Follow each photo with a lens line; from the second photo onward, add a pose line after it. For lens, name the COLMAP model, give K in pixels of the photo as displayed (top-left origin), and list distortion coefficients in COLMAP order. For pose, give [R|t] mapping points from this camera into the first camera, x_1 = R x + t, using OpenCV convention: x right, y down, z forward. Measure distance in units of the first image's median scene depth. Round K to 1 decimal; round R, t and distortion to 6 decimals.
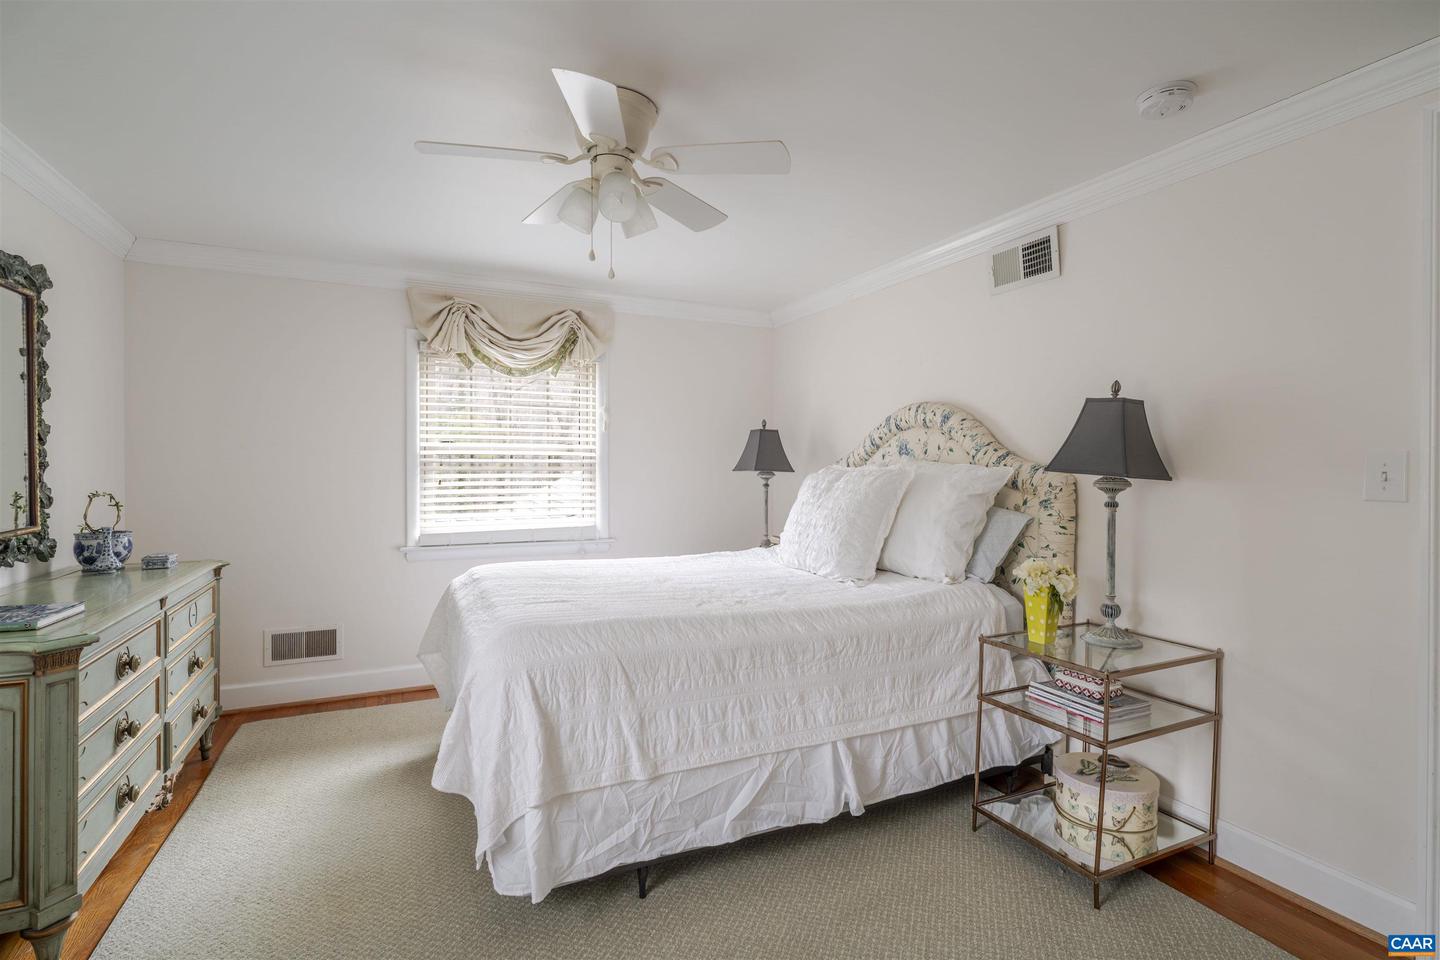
lens RADIAL K [[675.1, 0, 718.8], [0, 675.1, 462.0], [0, 0, 1]] dist [-0.000585, 0.000109]
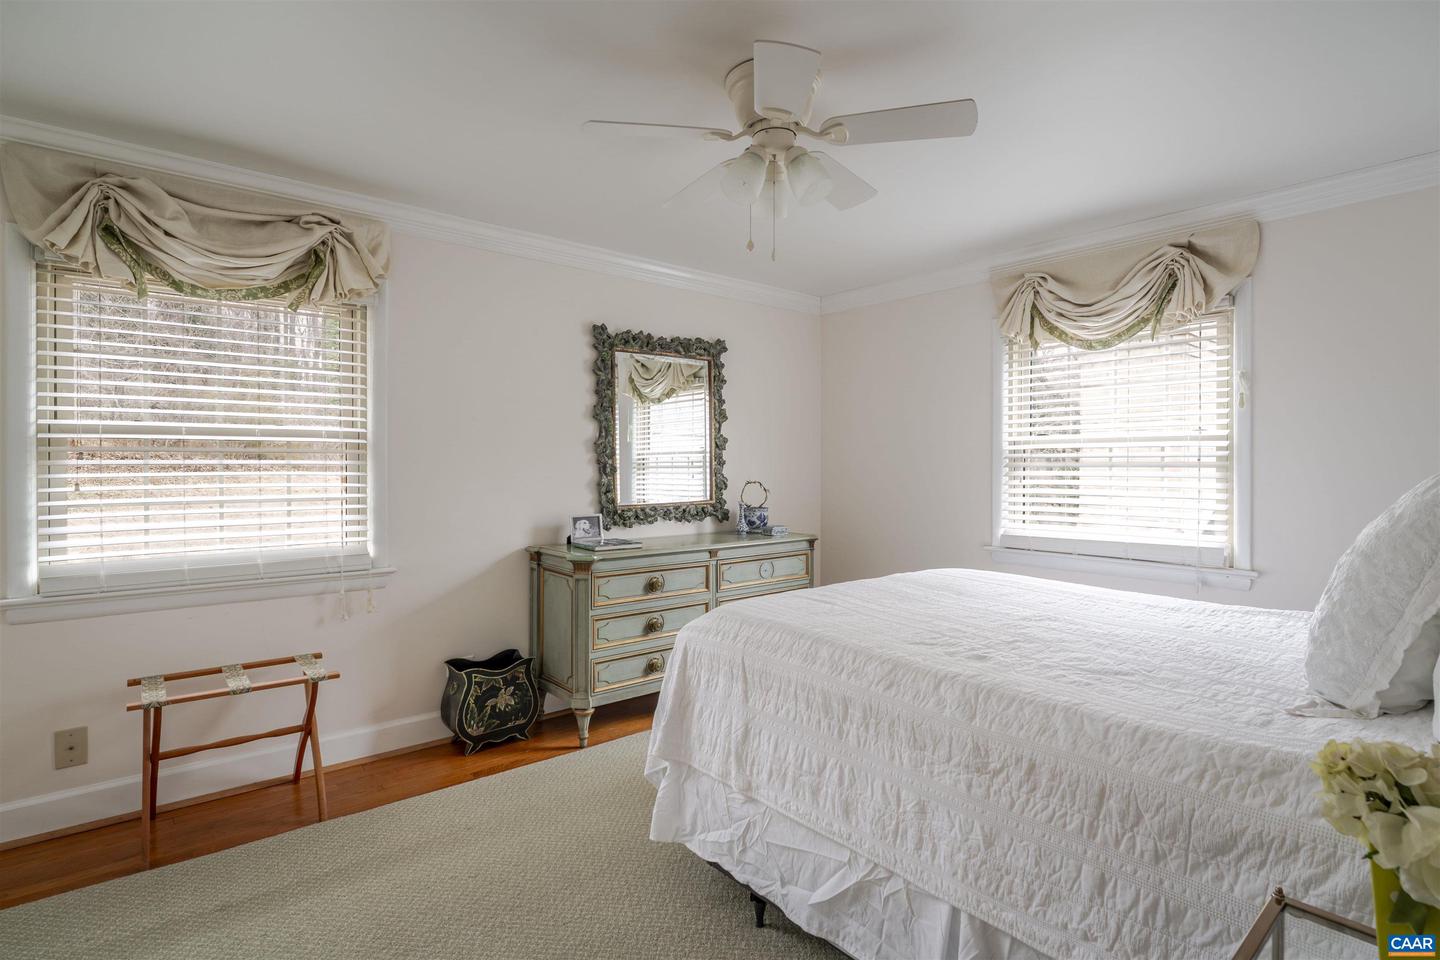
lens RADIAL K [[715.0, 0, 719.9], [0, 715.0, 459.9], [0, 0, 1]] dist [0.000290, 0.000008]
pose [[0.259889, -0.012581, -0.965556, 0.591856], [0.006942, 0.999914, -0.011160, 0.015427], [0.965613, -0.003802, 0.259954, 0.506650]]
